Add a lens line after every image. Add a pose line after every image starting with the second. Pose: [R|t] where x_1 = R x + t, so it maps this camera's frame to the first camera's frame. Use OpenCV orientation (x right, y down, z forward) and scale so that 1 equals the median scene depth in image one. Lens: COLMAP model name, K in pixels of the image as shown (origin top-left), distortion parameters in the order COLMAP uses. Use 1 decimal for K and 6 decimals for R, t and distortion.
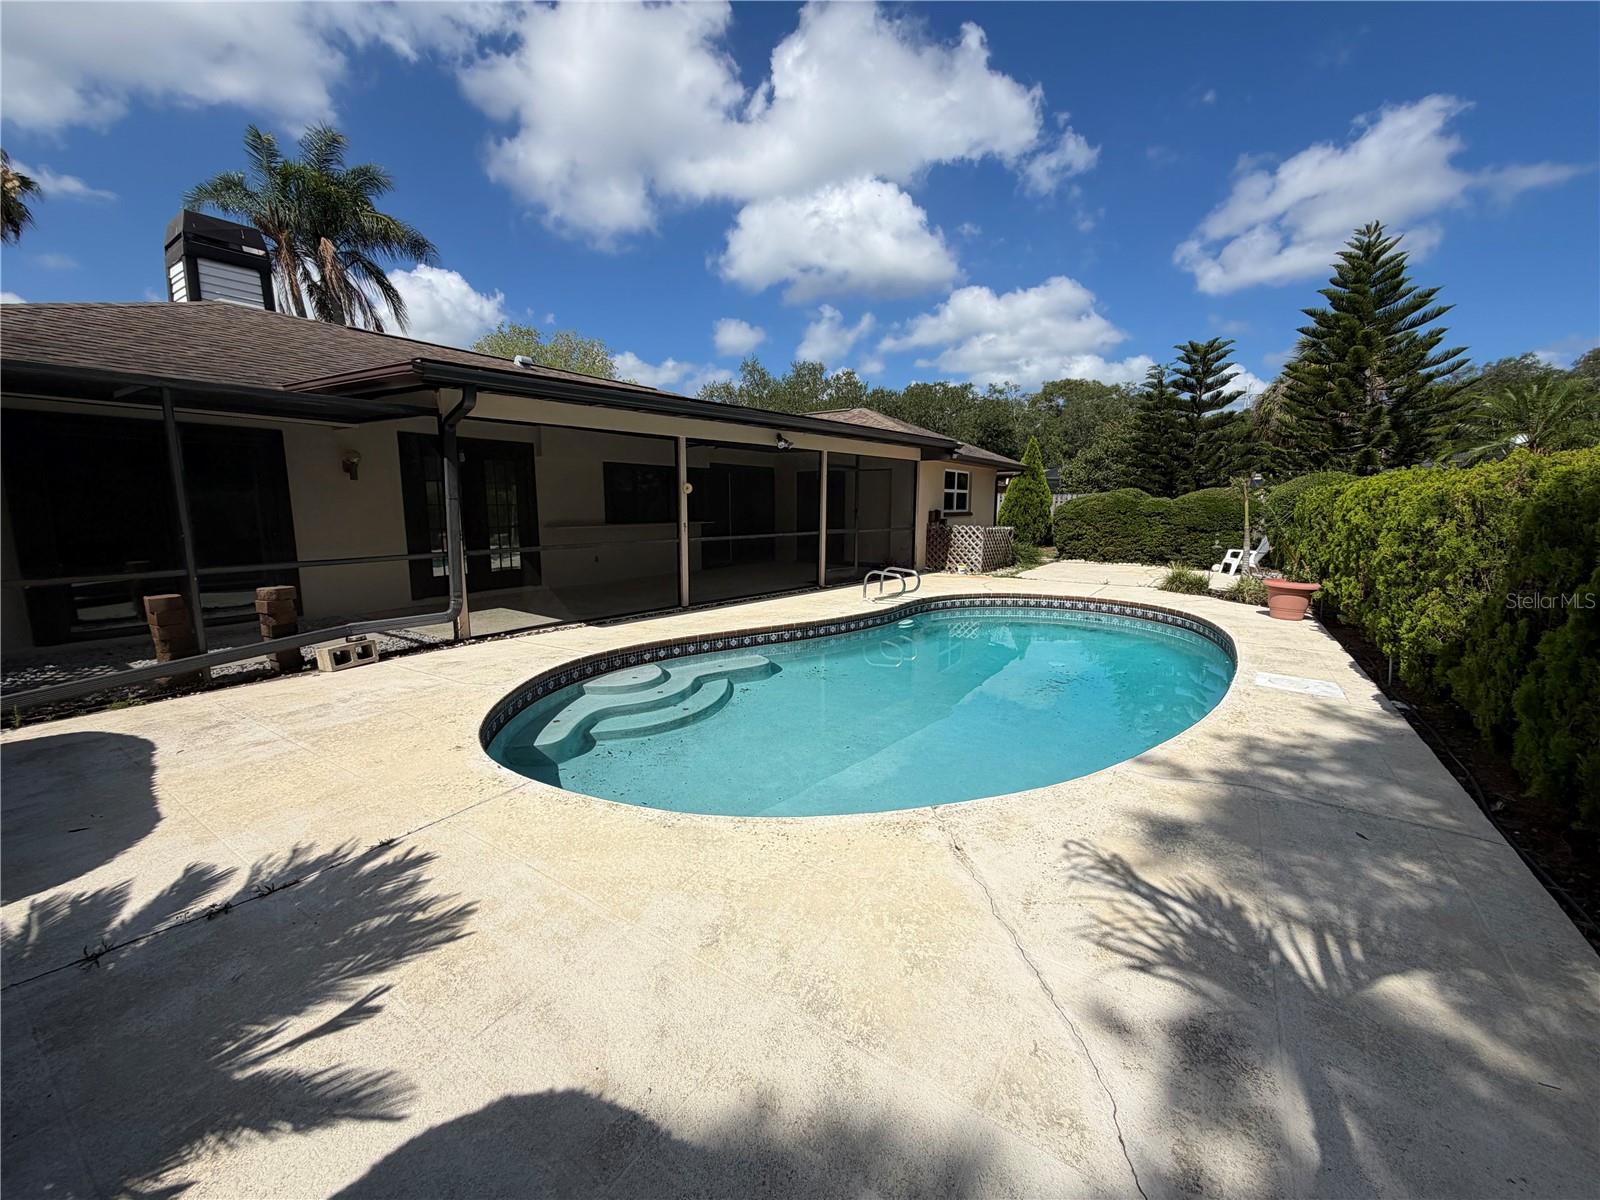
lens RADIAL K [[634.7, 0, 797.6], [0, 634.7, 608.4], [0, 0, 1]] dist [-0.000671, 0.000457]
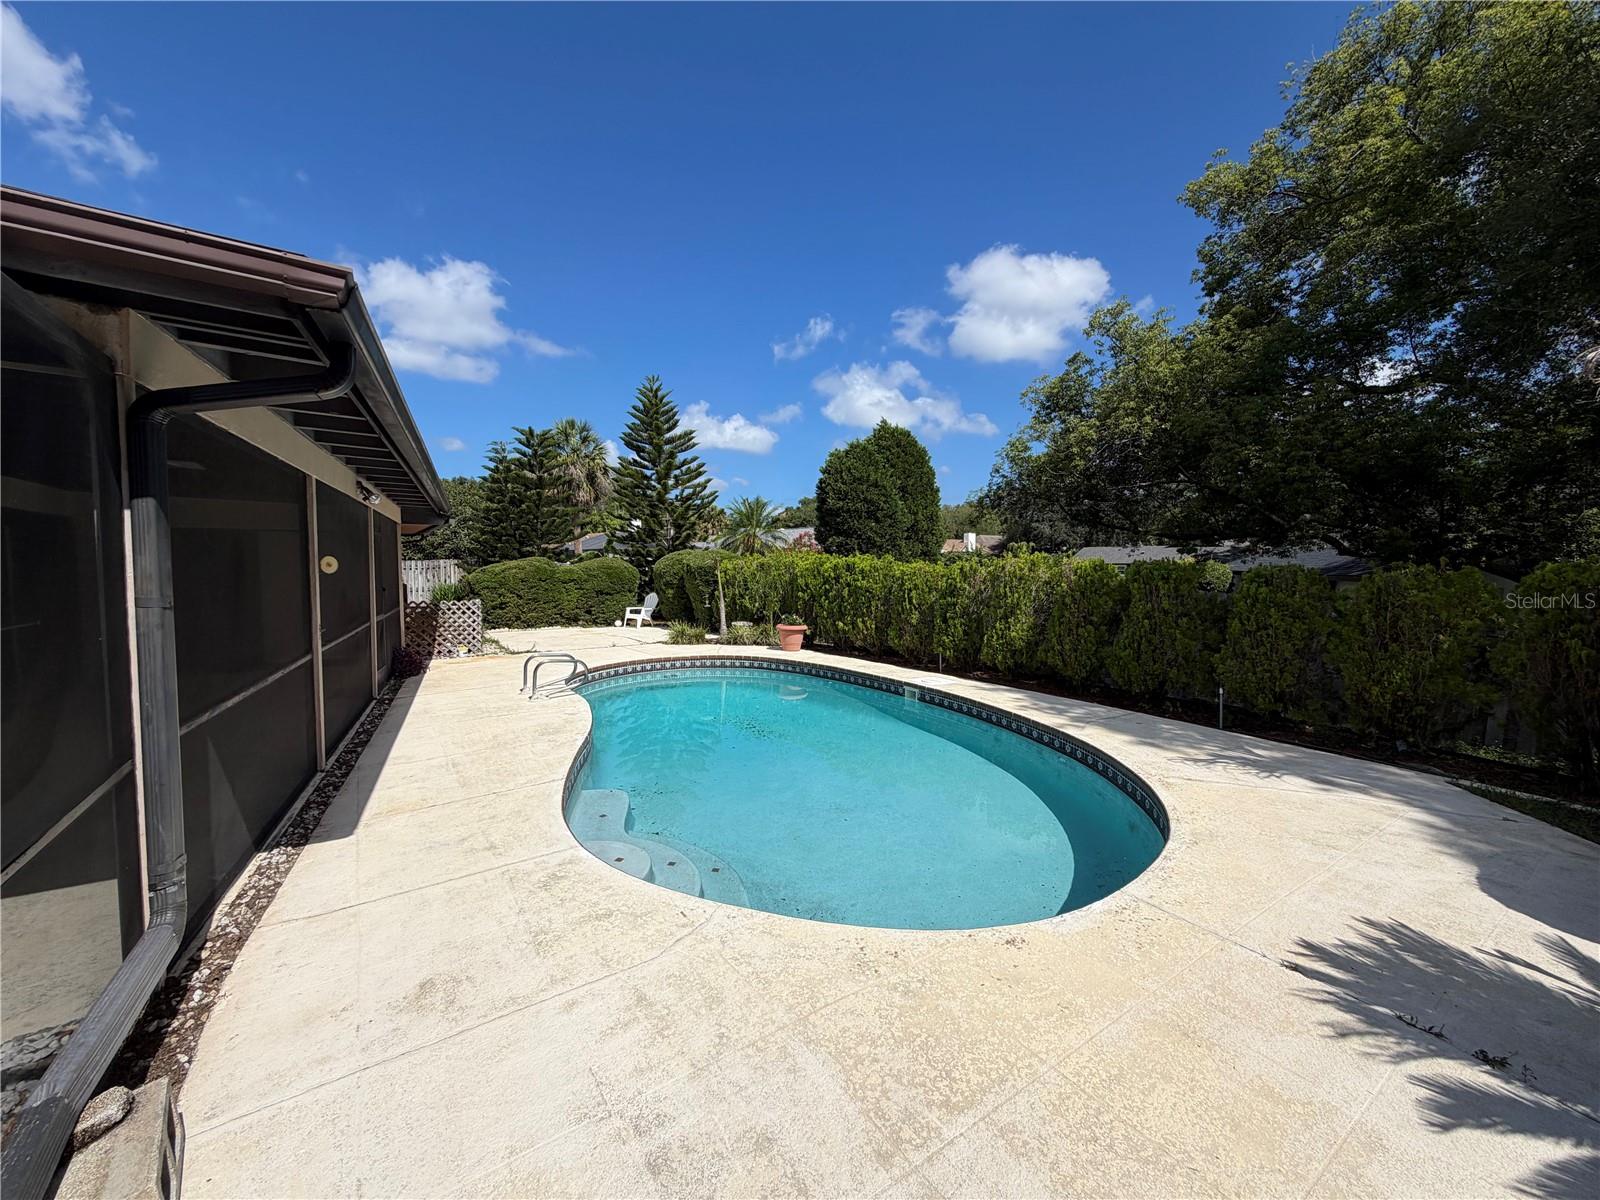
lens RADIAL K [[634.7, 0, 795.4], [0, 634.7, 594.6], [0, 0, 1]] dist [-0.000671, 0.000457]
pose [[0.380484, -0.046559, 0.923615, -1.896841], [0.153155, 0.988113, -0.013281, -0.299649], [-0.912017, 0.146509, 0.383092, 1.315795]]
